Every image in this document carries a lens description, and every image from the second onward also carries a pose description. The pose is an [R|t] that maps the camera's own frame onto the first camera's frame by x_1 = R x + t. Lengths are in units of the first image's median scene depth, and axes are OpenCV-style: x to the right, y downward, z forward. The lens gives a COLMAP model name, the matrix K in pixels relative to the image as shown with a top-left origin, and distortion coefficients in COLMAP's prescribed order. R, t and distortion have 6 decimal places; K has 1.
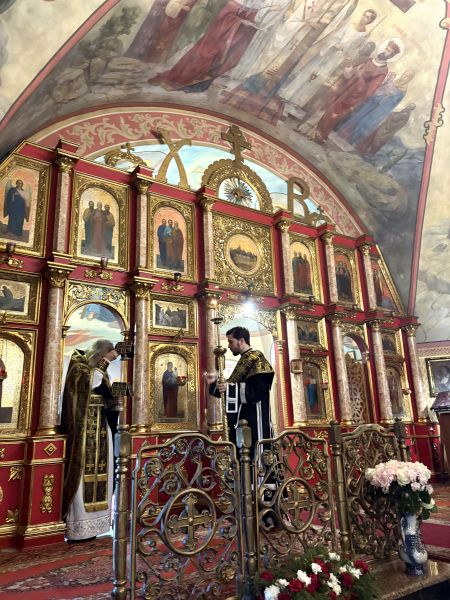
lens RADIAL K [[452.8, 0, 231.6], [0, 452.8, 299.6], [0, 0, 1]] dist [0.057357, -0.063901]
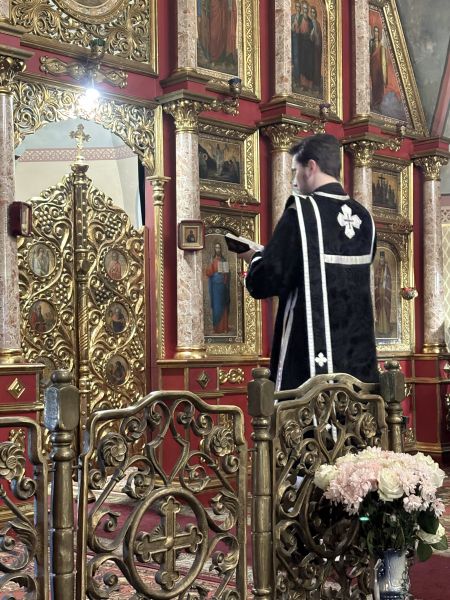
lens RADIAL K [[967.7, 0, 227.3], [0, 967.7, 311.8], [0, 0, 1]] dist [0.095365, 0.000000]
pose [[0.983014, 0.032927, 0.180550, 0.004575], [-0.075215, 0.969641, 0.232679, -0.008208], [-0.167407, -0.242307, 0.955647, 0.034610]]
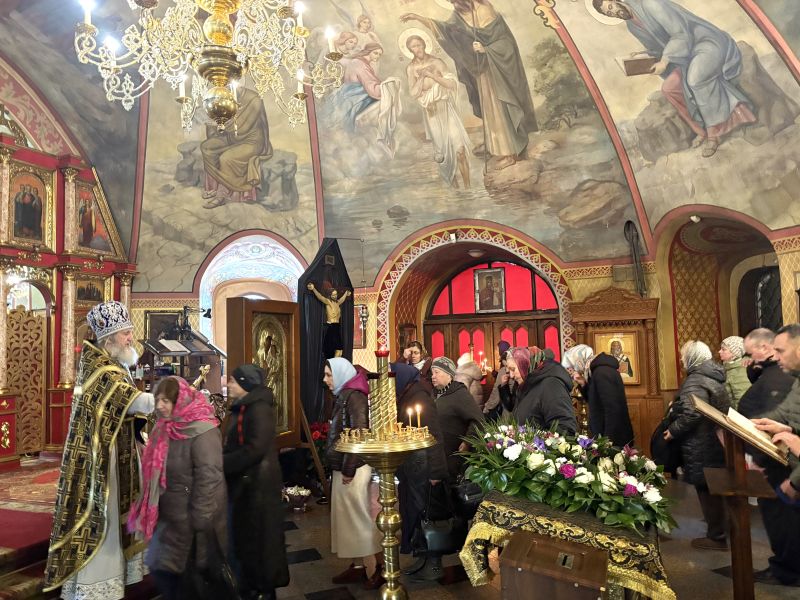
lens RADIAL K [[603.7, 0, 408.6], [0, 603.7, 305.1], [0, 0, 1]] dist [0.057357, -0.063901]
pose [[0.836272, 0.057271, 0.545316, 0.266472], [-0.166747, 0.973990, 0.153424, -0.179870], [-0.522345, -0.219234, 0.824071, -0.273850]]
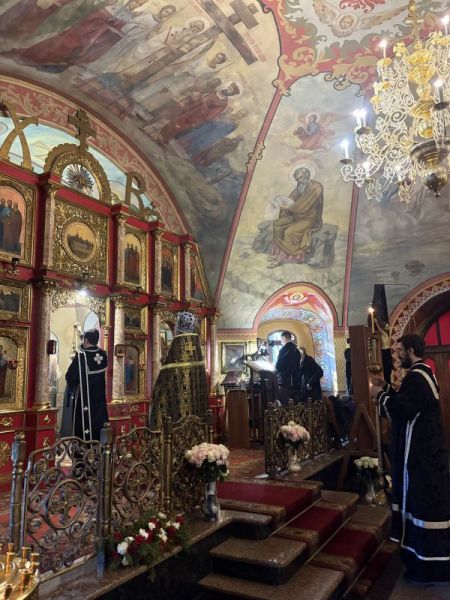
lens RADIAL K [[452.8, 0, 227.0], [0, 452.8, 300.9], [0, 0, 1]] dist [0.057357, -0.063901]
pose [[0.904666, 0.092440, 0.415975, -0.092567], [-0.133338, 0.988574, 0.070298, -0.084110], [-0.404724, -0.119061, 0.906655, -0.106657]]
